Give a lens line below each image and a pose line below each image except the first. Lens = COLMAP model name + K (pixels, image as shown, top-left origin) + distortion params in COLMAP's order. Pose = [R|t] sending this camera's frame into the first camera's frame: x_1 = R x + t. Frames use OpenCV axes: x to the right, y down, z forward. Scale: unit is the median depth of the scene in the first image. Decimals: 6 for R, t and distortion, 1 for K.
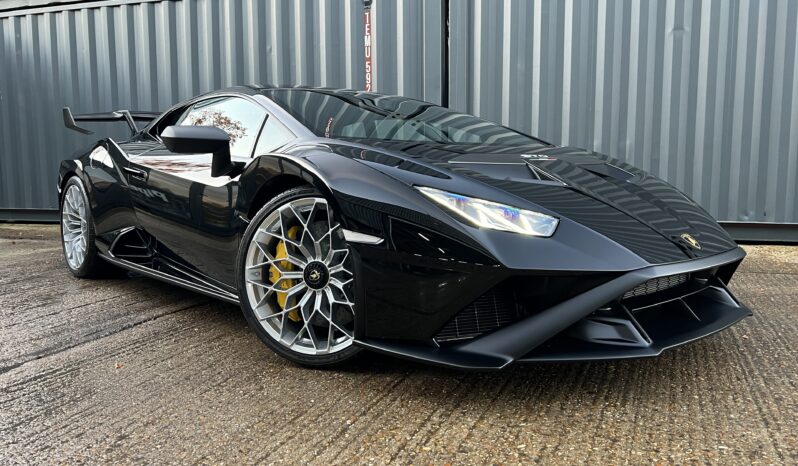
lens RADIAL K [[631.6, 0, 402.8], [0, 631.6, 224.6], [0, 0, 1]] dist [0.051890, -0.058014]
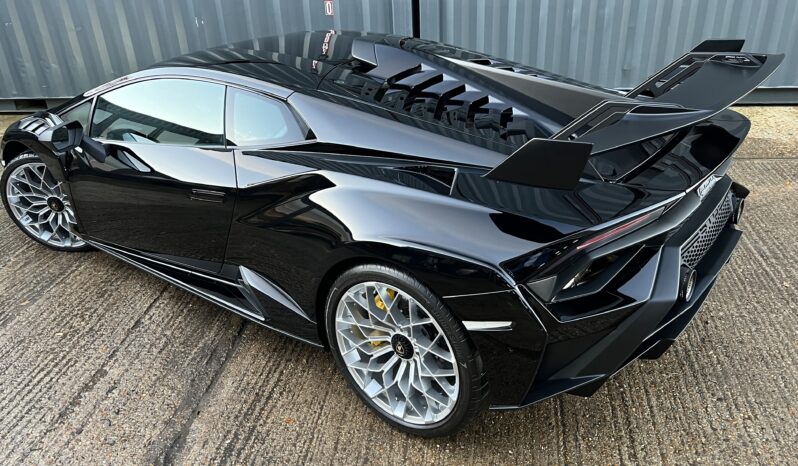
lens RADIAL K [[631.6, 0, 396.4], [0, 631.6, 235.6], [0, 0, 1]] dist [0.051890, -0.058014]
pose [[0.979192, -0.123216, 0.161249, -0.418545], [0.057641, 0.930718, 0.361166, -0.450310], [-0.194579, -0.344356, 0.918454, 0.094489]]
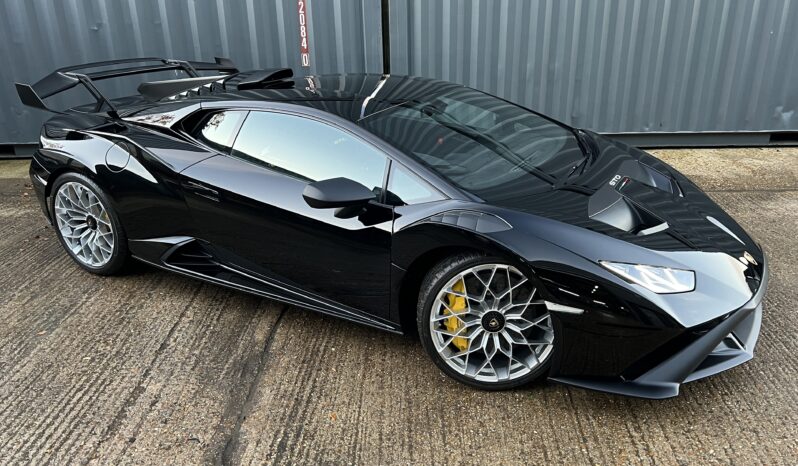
lens RADIAL K [[631.6, 0, 405.8], [0, 631.6, 230.8], [0, 0, 1]] dist [0.051890, -0.058014]
pose [[0.949958, -0.125932, 0.285867, -0.627789], [0.041885, 0.958224, 0.282935, -0.443250], [-0.309556, -0.256803, 0.915548, -0.022892]]
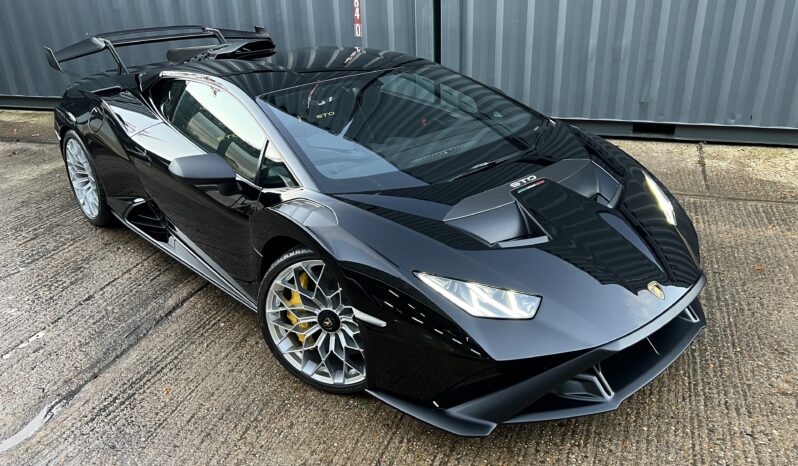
lens RADIAL K [[631.6, 0, 401.8], [0, 631.6, 230.7], [0, 0, 1]] dist [0.051890, -0.058014]
pose [[0.999493, -0.031166, 0.006573, -0.007650], [0.027471, 0.947911, 0.317348, -0.437179], [-0.016121, -0.317006, 0.948286, -0.038006]]
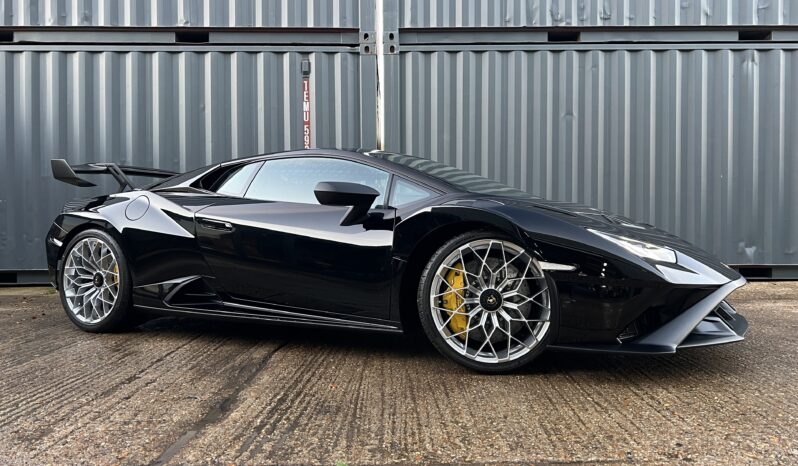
lens RADIAL K [[631.6, 0, 403.4], [0, 631.6, 222.9], [0, 0, 1]] dist [0.051890, -0.058014]
pose [[0.943266, 0.001131, 0.332035, -0.730068], [0.030737, 0.995403, -0.090713, 0.035605], [-0.330611, 0.095772, 0.938895, -0.154427]]
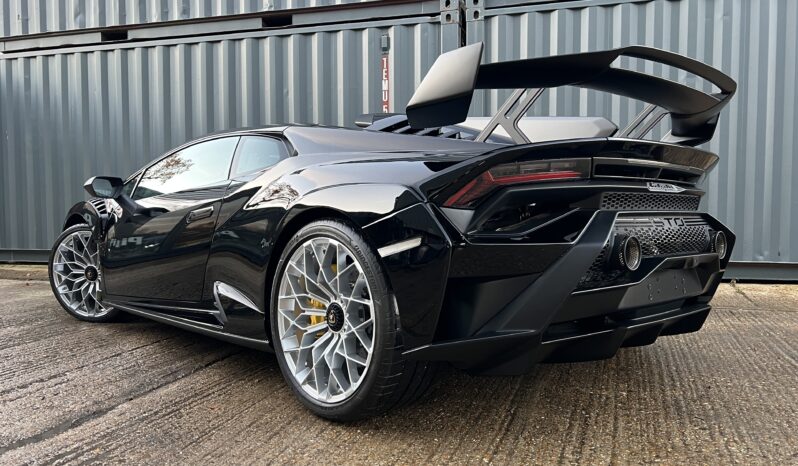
lens RADIAL K [[631.6, 0, 396.7], [0, 631.6, 230.4], [0, 0, 1]] dist [0.051890, -0.058014]
pose [[0.999360, 0.000120, 0.035775, -0.207842], [0.001823, 0.998523, -0.054299, 0.000503], [-0.035728, 0.054329, 0.997884, -0.021551]]
